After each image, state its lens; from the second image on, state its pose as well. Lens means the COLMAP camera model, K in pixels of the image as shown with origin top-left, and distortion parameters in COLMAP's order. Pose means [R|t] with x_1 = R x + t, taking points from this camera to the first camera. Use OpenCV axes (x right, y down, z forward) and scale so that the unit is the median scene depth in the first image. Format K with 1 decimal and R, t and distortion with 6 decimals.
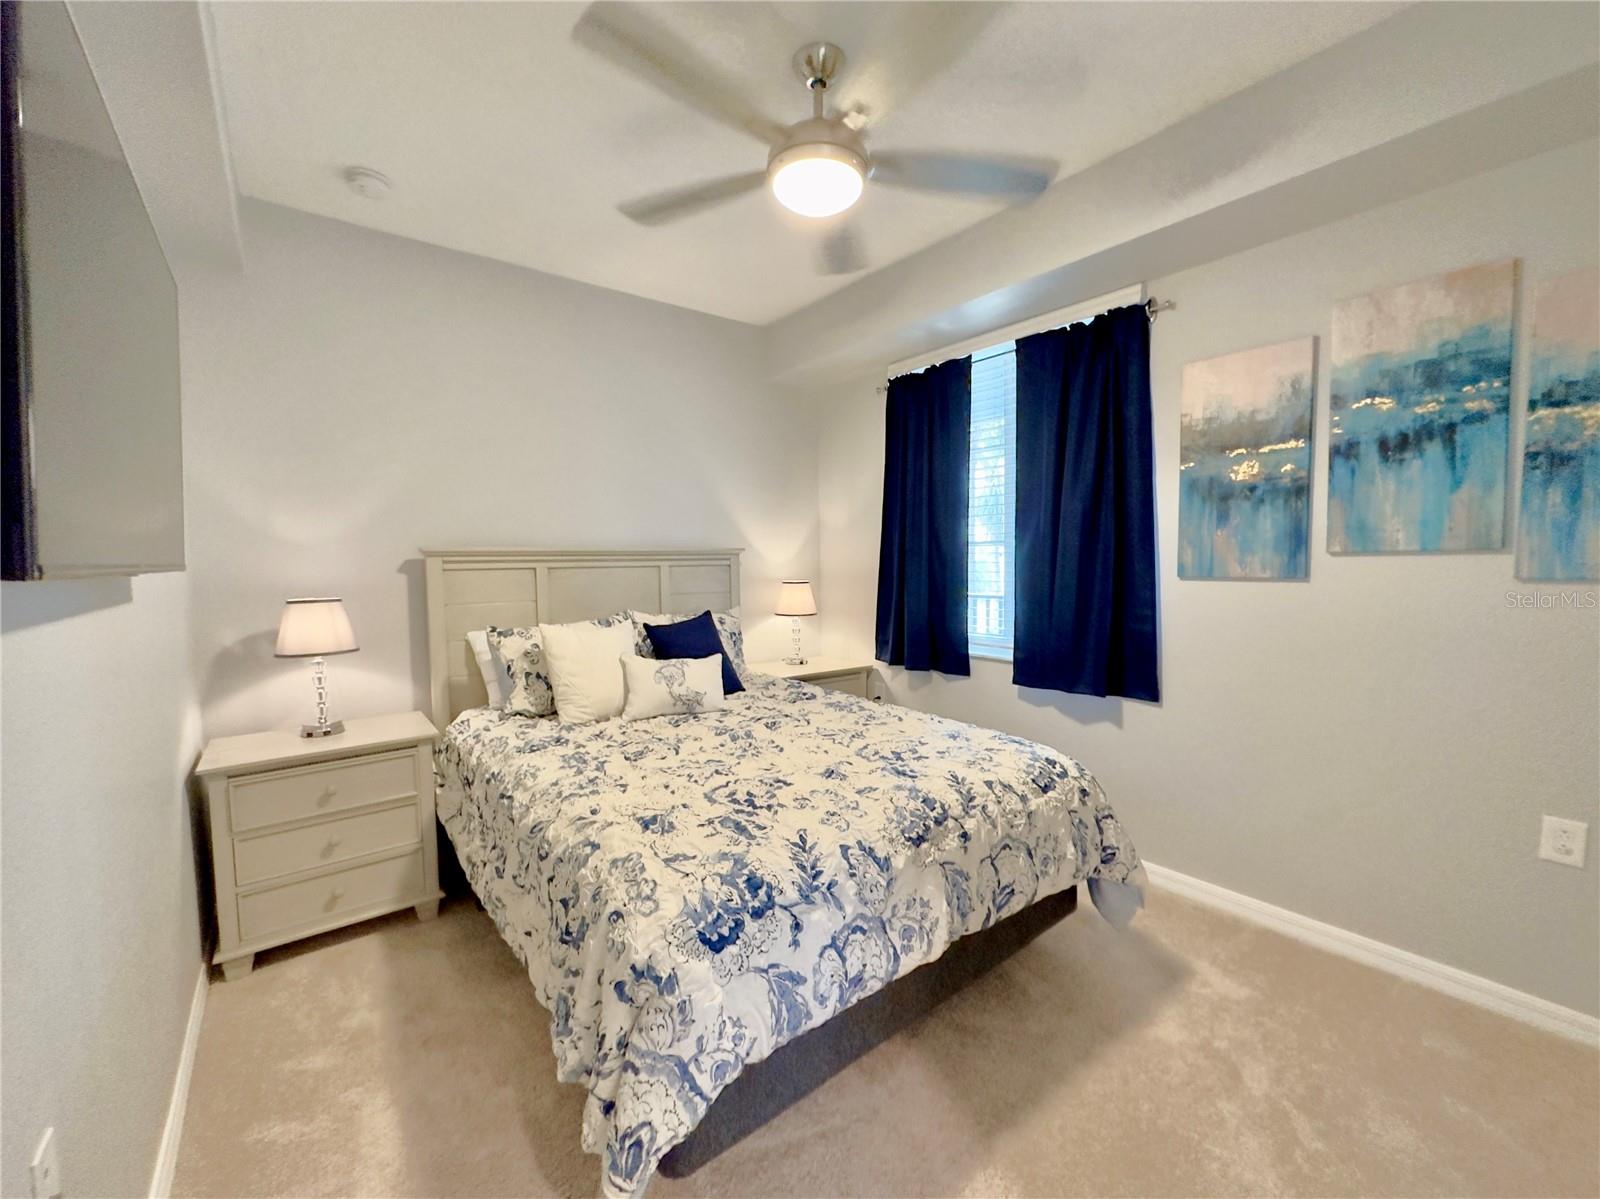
lens RADIAL K [[638.8, 0, 769.1], [0, 638.8, 600.1], [0, 0, 1]] dist [0.000641, 0.000357]
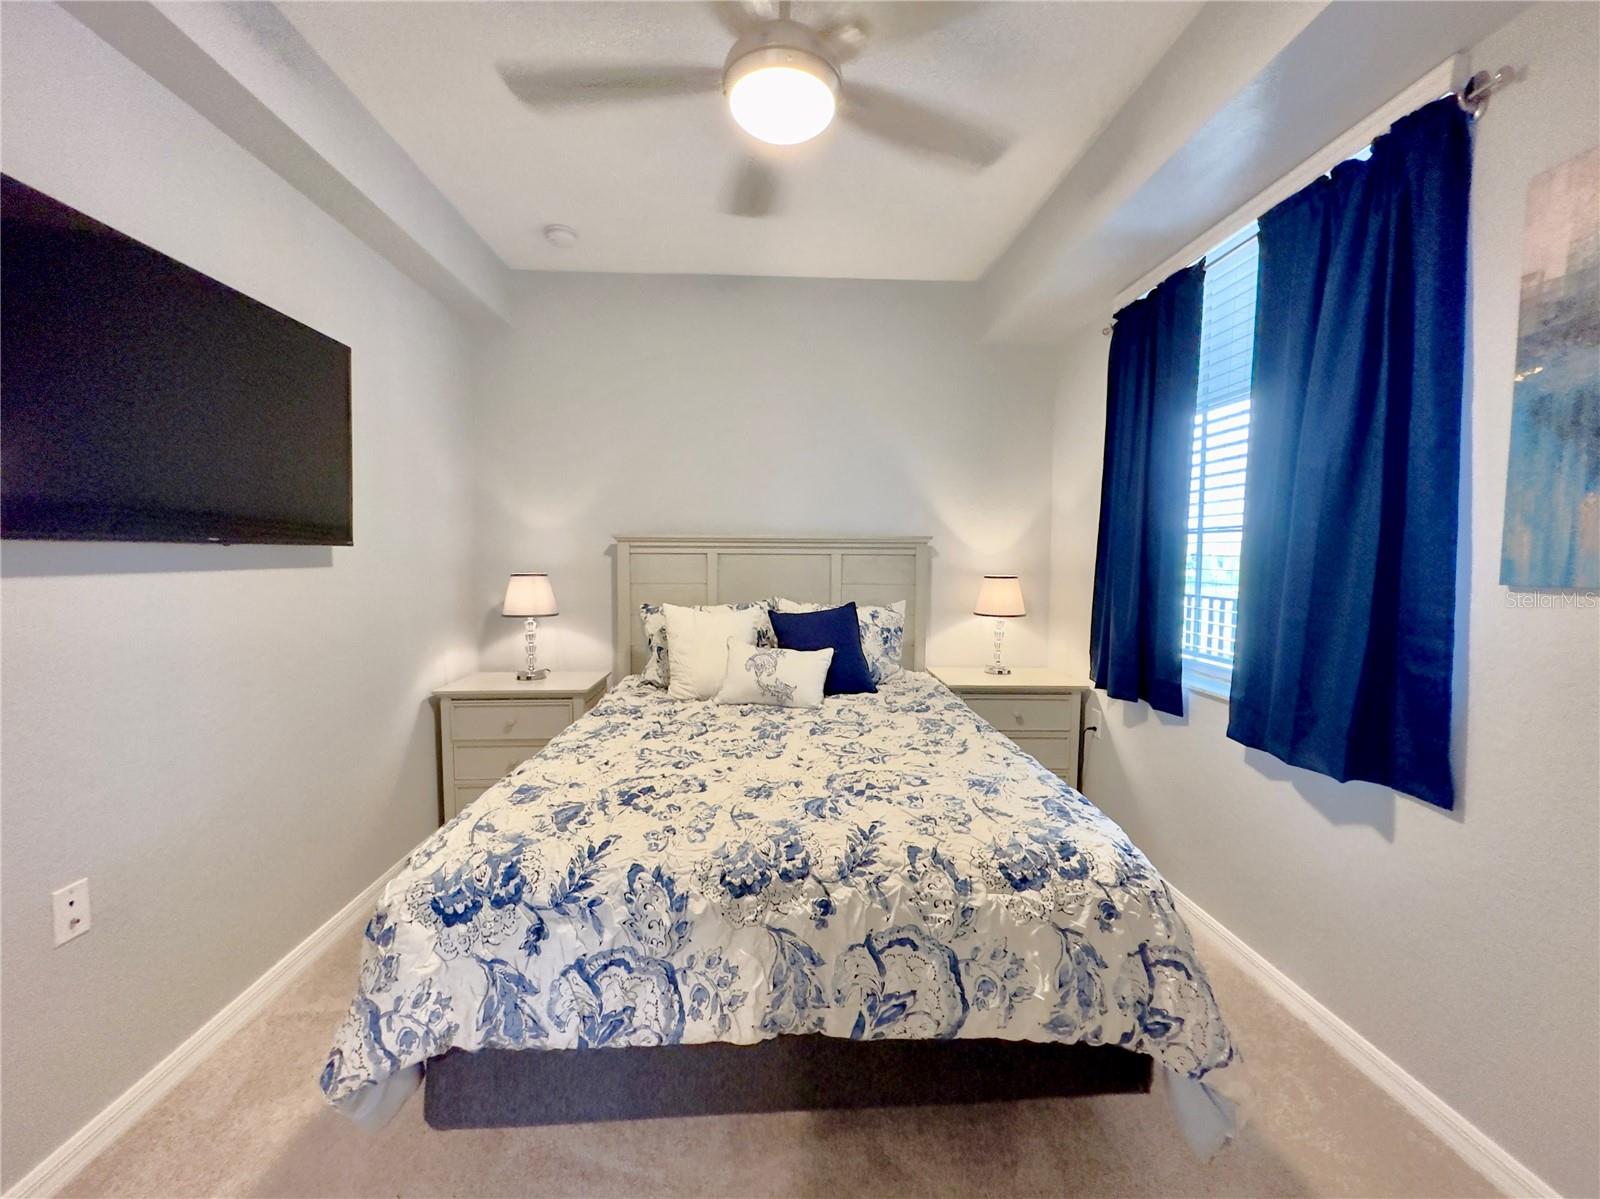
lens RADIAL K [[638.8, 0, 798.0], [0, 638.8, 597.7], [0, 0, 1]] dist [0.000641, 0.000357]
pose [[0.829810, 0.053713, -0.555454, 0.559579], [-0.050978, 0.998491, 0.020398, -0.008143], [0.555712, 0.011389, 0.831297, 0.285609]]
